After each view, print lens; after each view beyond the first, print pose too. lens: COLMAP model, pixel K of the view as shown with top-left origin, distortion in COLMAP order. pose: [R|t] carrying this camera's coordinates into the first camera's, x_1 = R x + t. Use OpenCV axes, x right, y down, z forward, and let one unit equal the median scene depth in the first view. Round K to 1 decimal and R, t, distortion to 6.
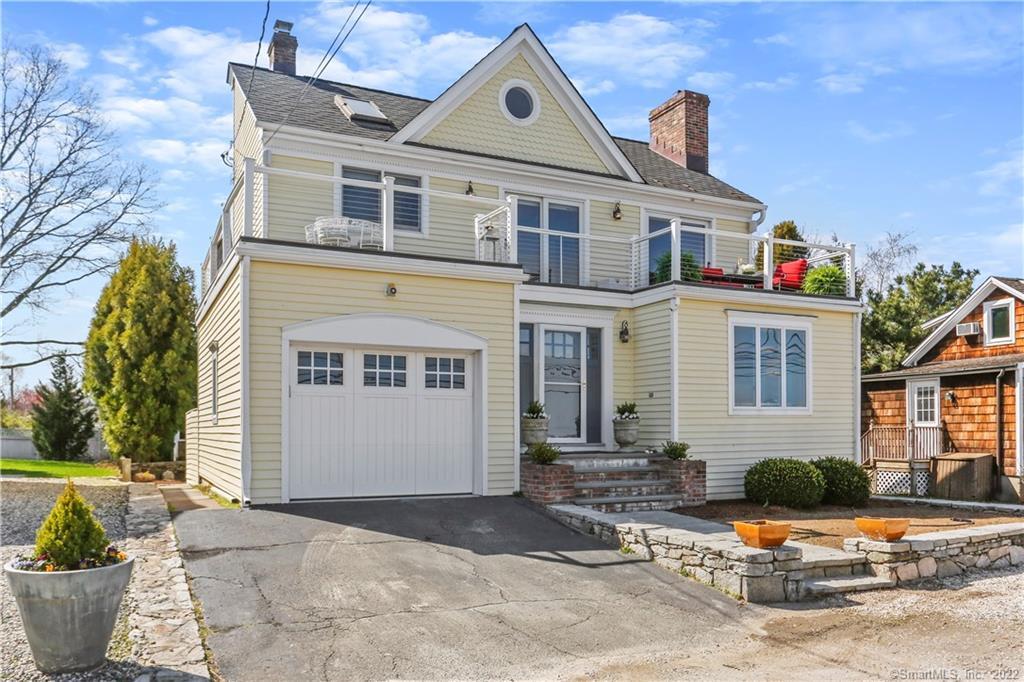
lens RADIAL K [[803.9, 0, 511.9], [0, 803.9, 343.6], [0, 0, 1]] dist [-0.006463, -0.000263]
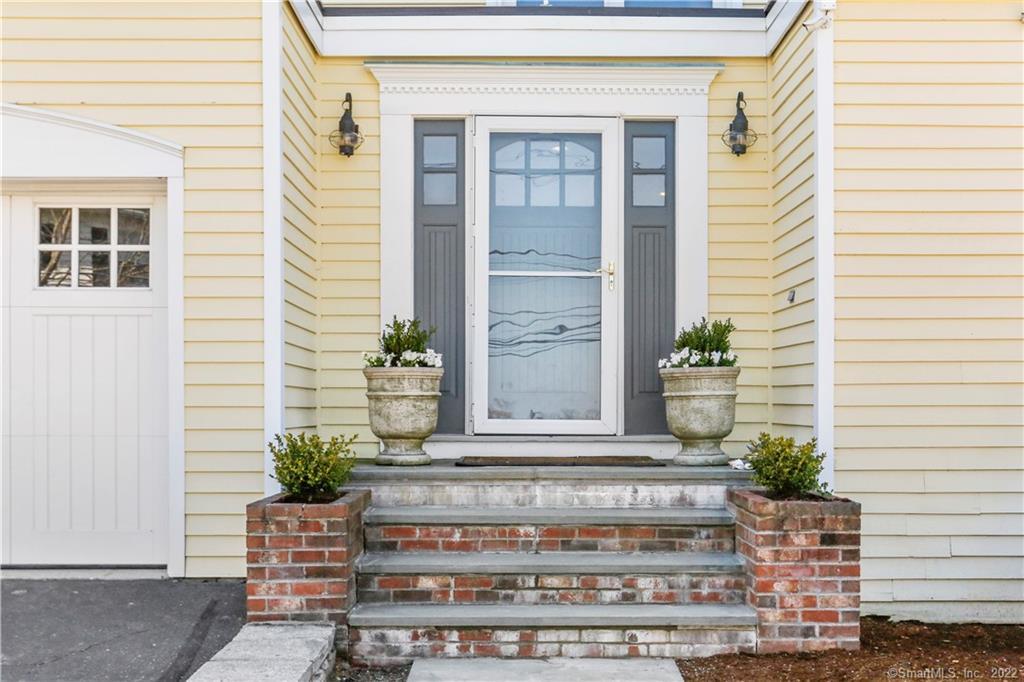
lens RADIAL K [[1188.1, 0, 512.4], [0, 1188.1, 339.8], [0, 0, 1]] dist [-0.003186, 0.000000]
pose [[0.895640, -0.020165, -0.444323, 0.326199], [0.044044, 0.998083, 0.043486, 0.061842], [0.442594, -0.058517, 0.894811, 0.559399]]
